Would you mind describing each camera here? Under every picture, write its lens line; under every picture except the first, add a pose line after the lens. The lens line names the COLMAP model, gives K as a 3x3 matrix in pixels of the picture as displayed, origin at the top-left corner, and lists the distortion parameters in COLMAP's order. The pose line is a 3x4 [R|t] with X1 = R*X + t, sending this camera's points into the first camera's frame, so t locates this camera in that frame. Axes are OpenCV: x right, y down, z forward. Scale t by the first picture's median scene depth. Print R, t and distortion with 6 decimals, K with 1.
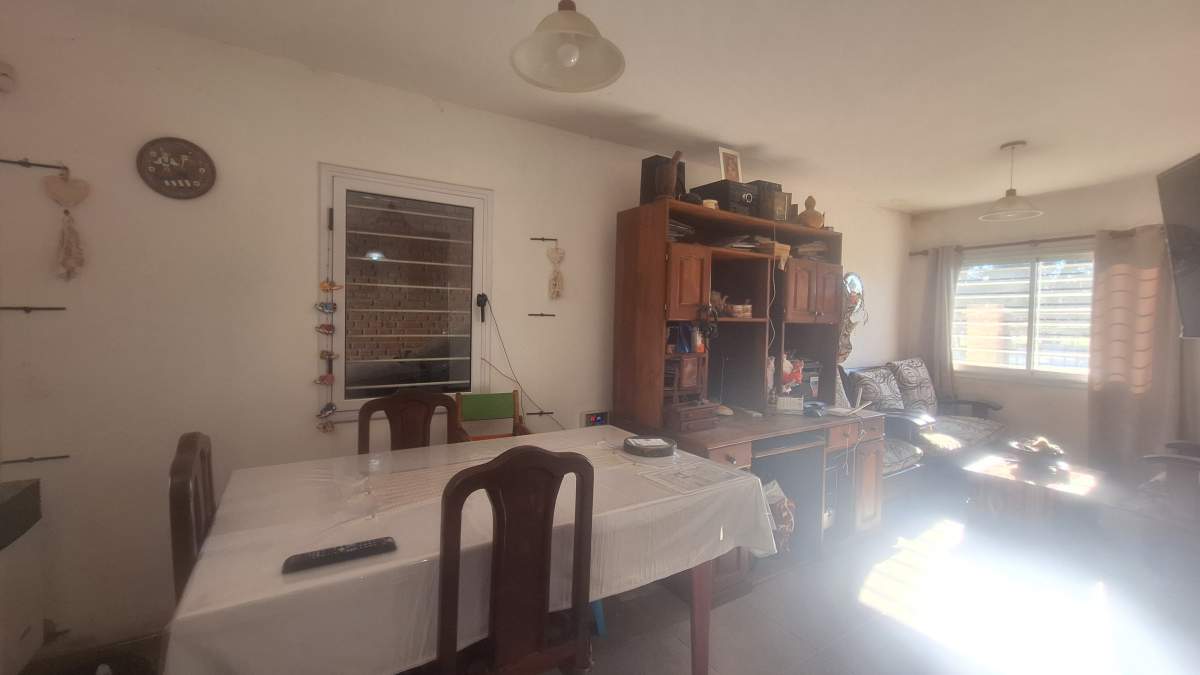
lens RADIAL K [[476.9, 0, 600.1], [0, 476.9, 325.9], [0, 0, 1]] dist [0.001049, 0.000293]
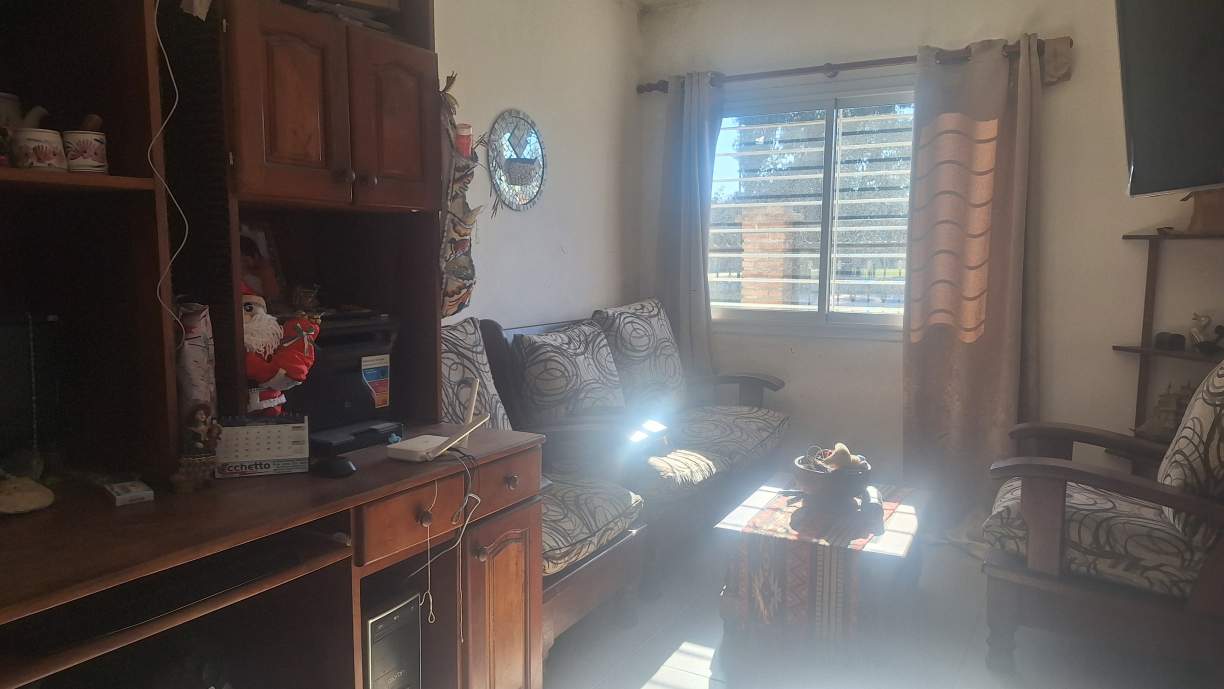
lens RADIAL K [[828.1, 0, 612.0], [0, 828.1, 344.5], [0, 0, 1]] dist [0.022289, 0.001048]
pose [[0.886632, -0.065768, 0.457775, 0.309937], [0.022682, 0.994829, 0.098995, 0.037515], [-0.461918, -0.077389, 0.883540, 0.338006]]
